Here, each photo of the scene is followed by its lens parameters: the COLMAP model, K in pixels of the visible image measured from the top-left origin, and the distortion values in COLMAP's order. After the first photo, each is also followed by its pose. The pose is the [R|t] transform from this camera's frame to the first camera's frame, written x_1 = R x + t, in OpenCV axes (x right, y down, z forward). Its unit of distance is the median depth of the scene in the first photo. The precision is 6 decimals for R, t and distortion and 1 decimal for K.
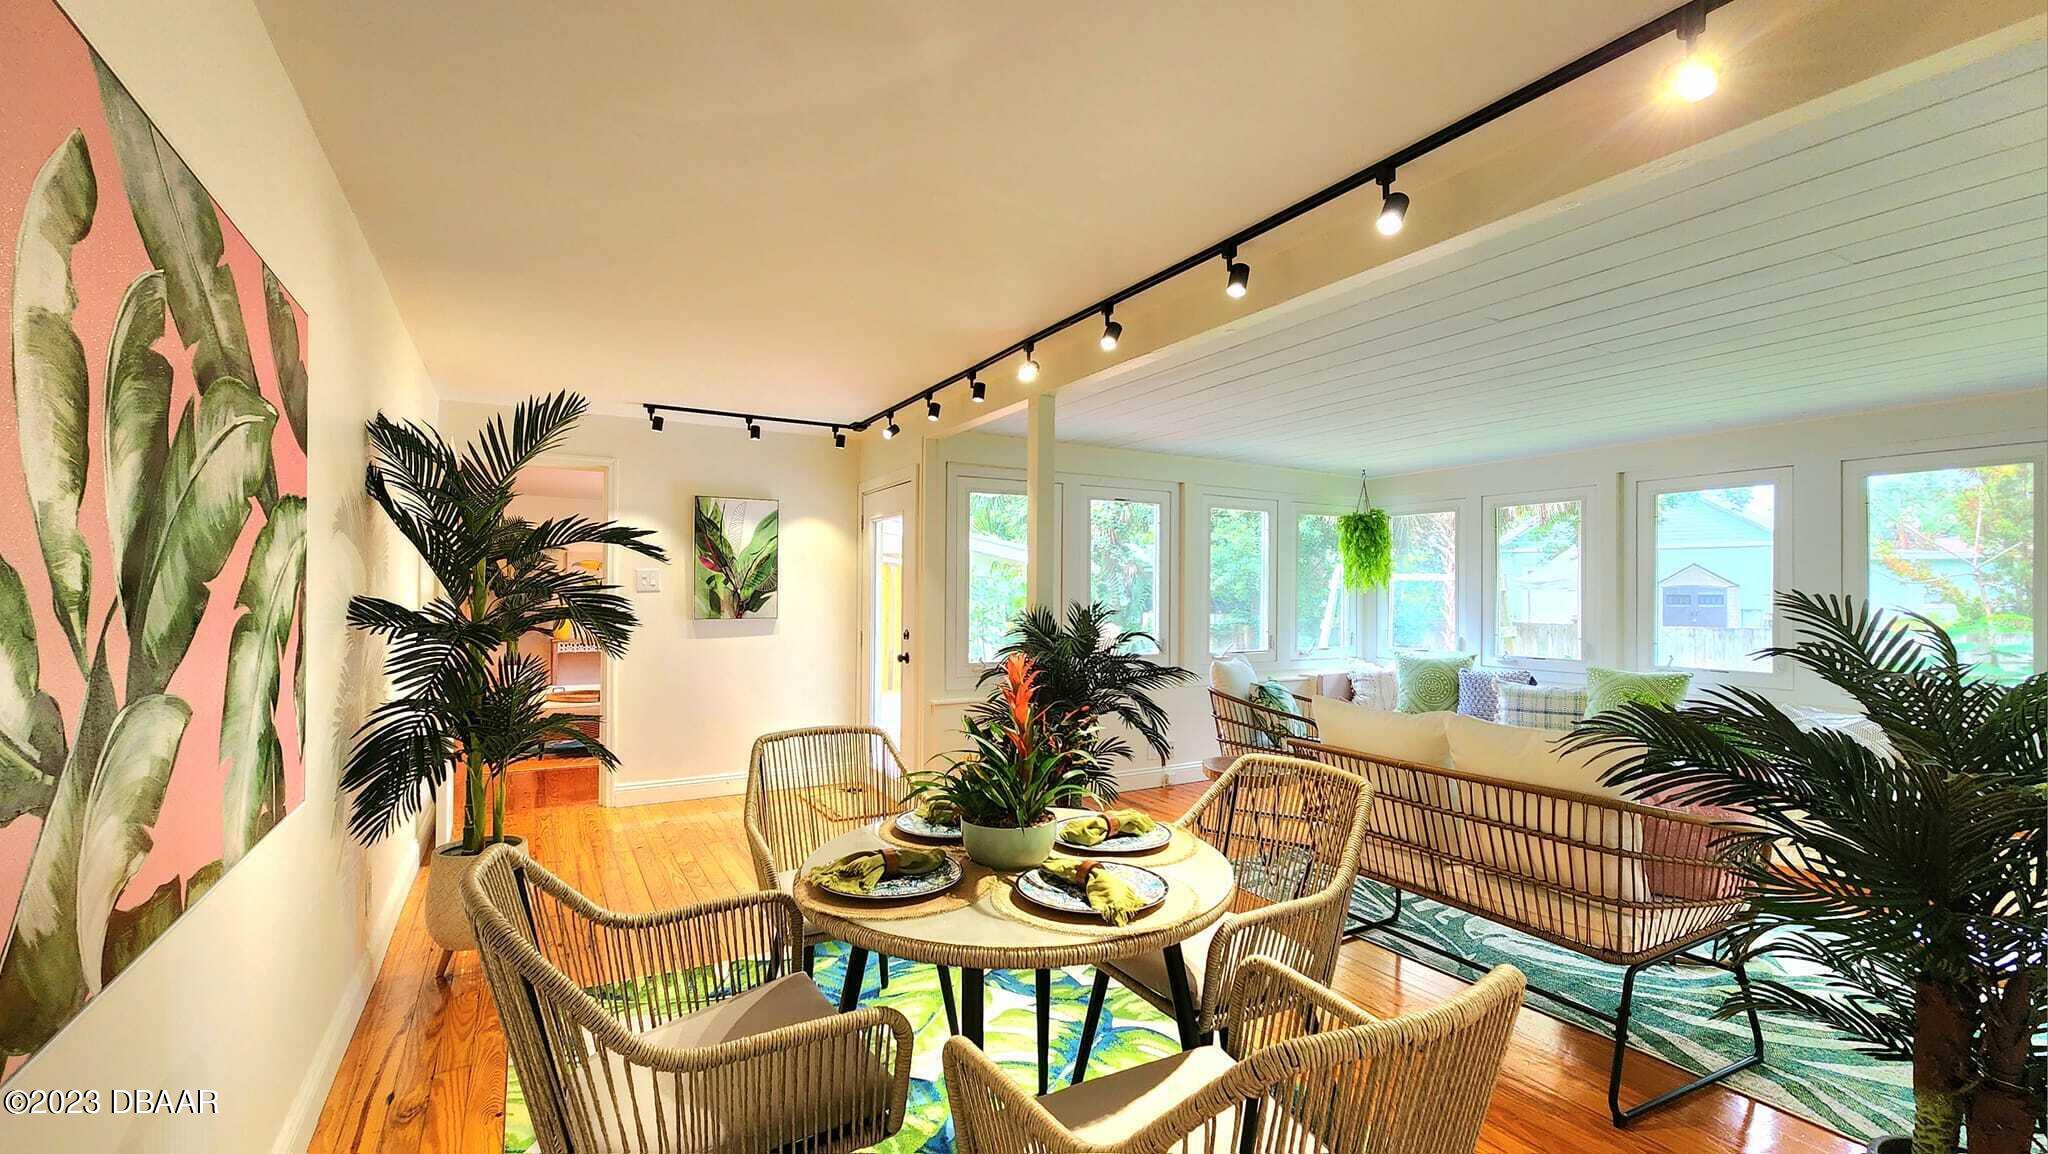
lens RADIAL K [[843.9, 0, 1015.3], [0, 843.9, 580.9], [0, 0, 1]] dist [0.001426, -0.000060]
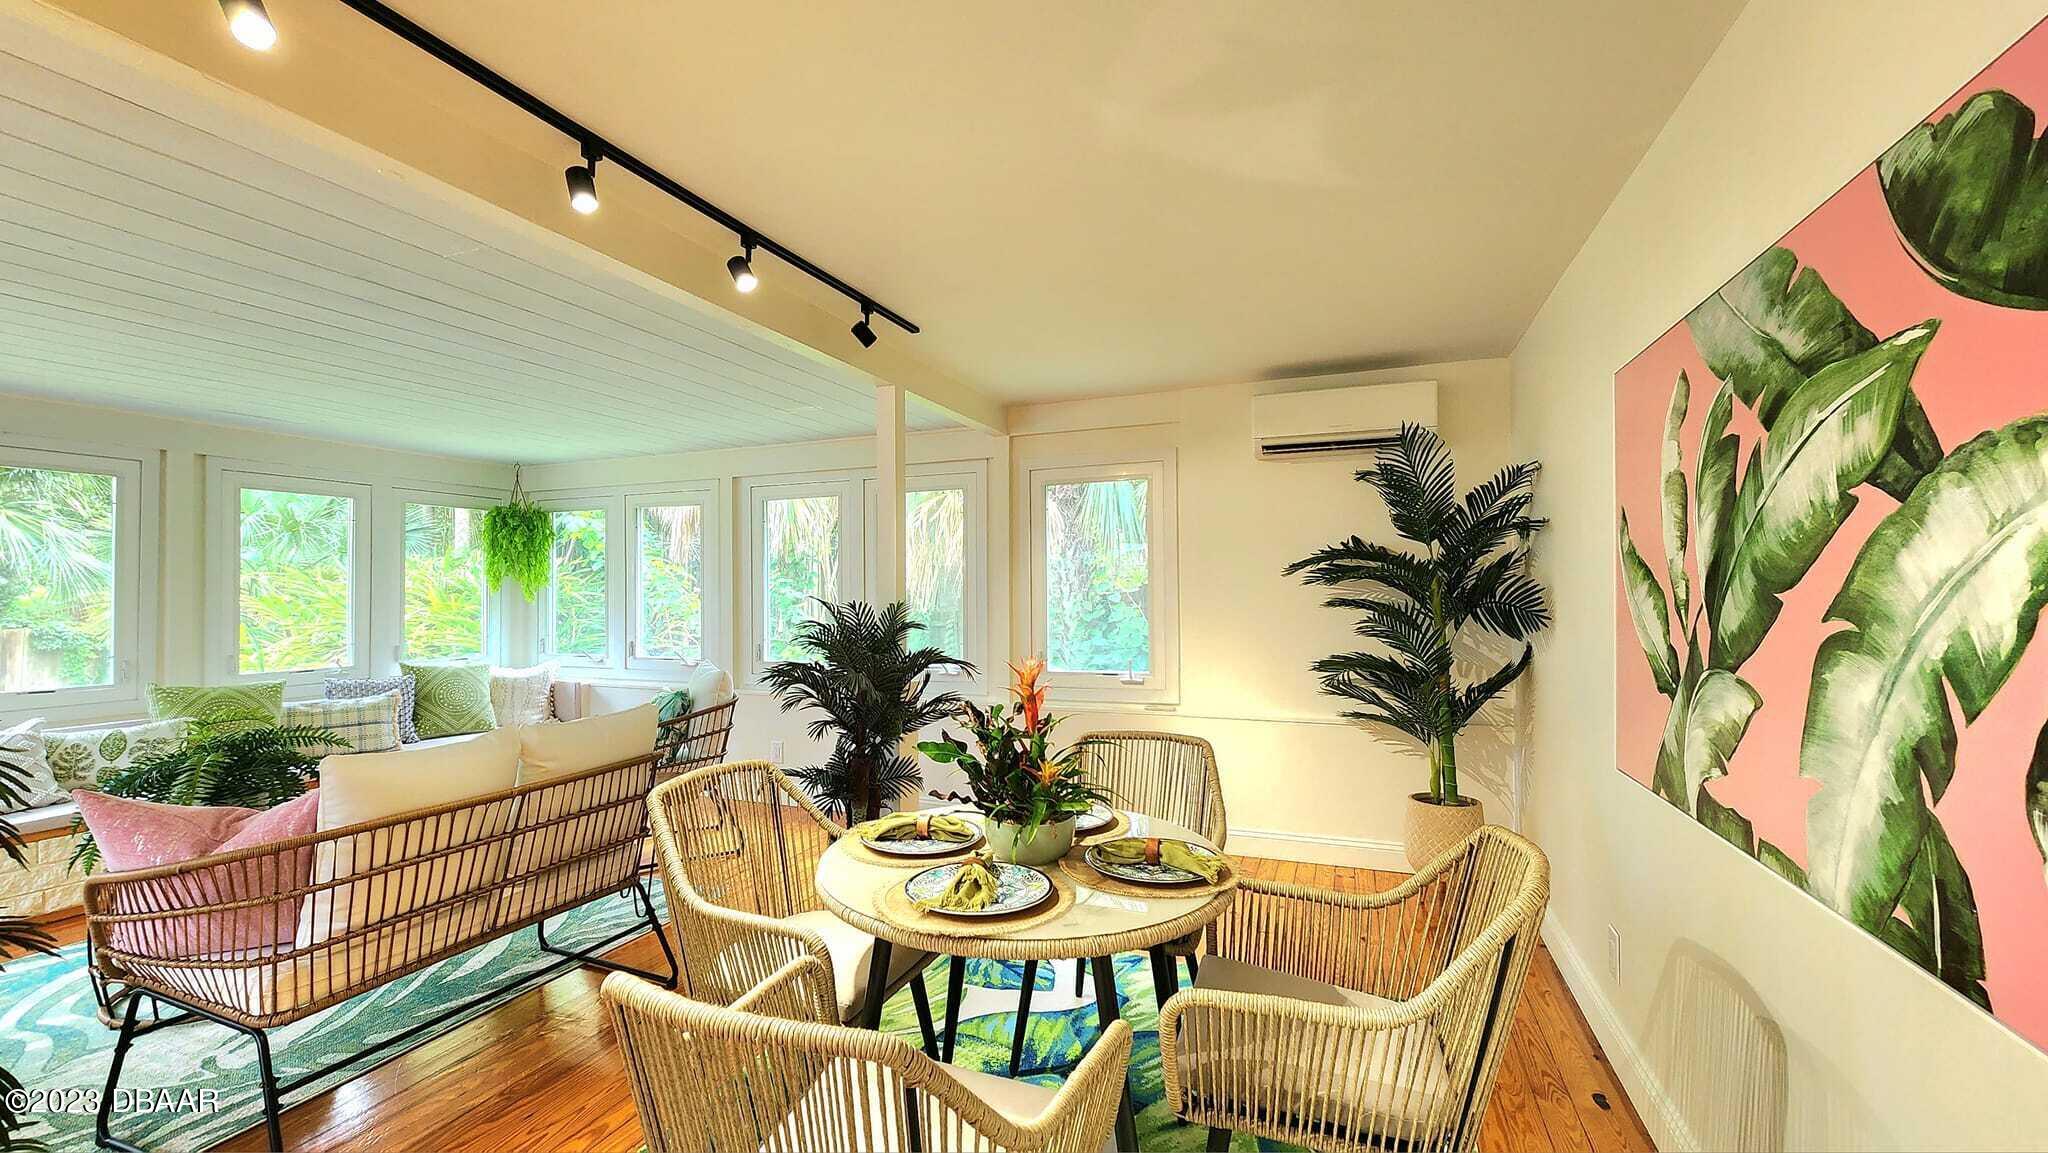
lens RADIAL K [[843.9, 0, 1007.7], [0, 843.9, 589.2], [0, 0, 1]] dist [0.001426, -0.000060]
pose [[-0.615497, -0.001022, 0.788139, -0.431530], [-0.012351, 0.999889, -0.008350, 0.006408], [-0.788043, -0.014874, -0.615441, 0.884671]]
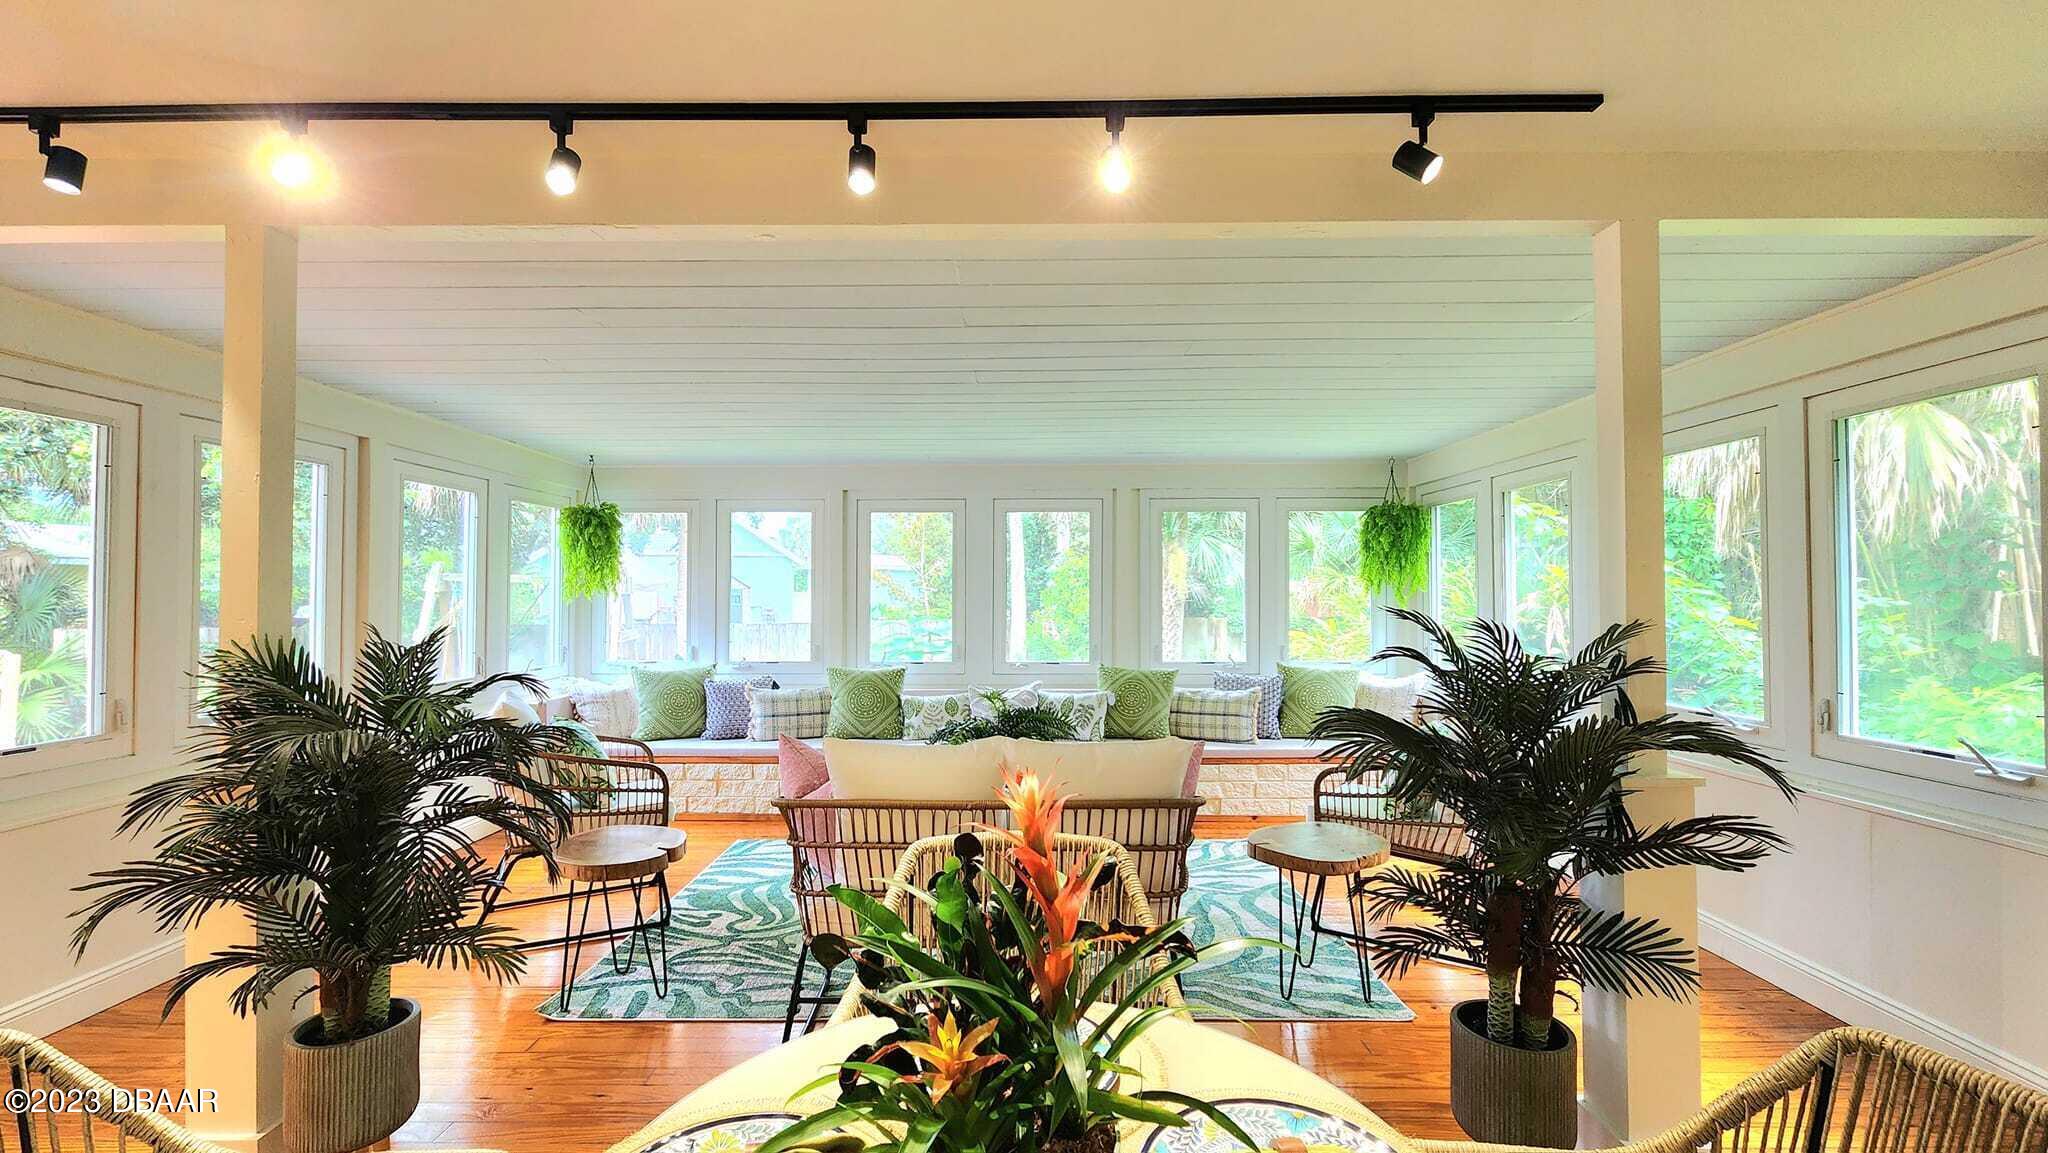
lens RADIAL K [[843.9, 0, 1009.7], [0, 843.9, 574.6], [0, 0, 1]] dist [0.001426, -0.000060]
pose [[0.505766, 0.014510, 0.862548, -0.171952], [-0.008248, 0.999894, -0.011984, -0.006382], [-0.862631, -0.001053, 0.505833, 0.332583]]
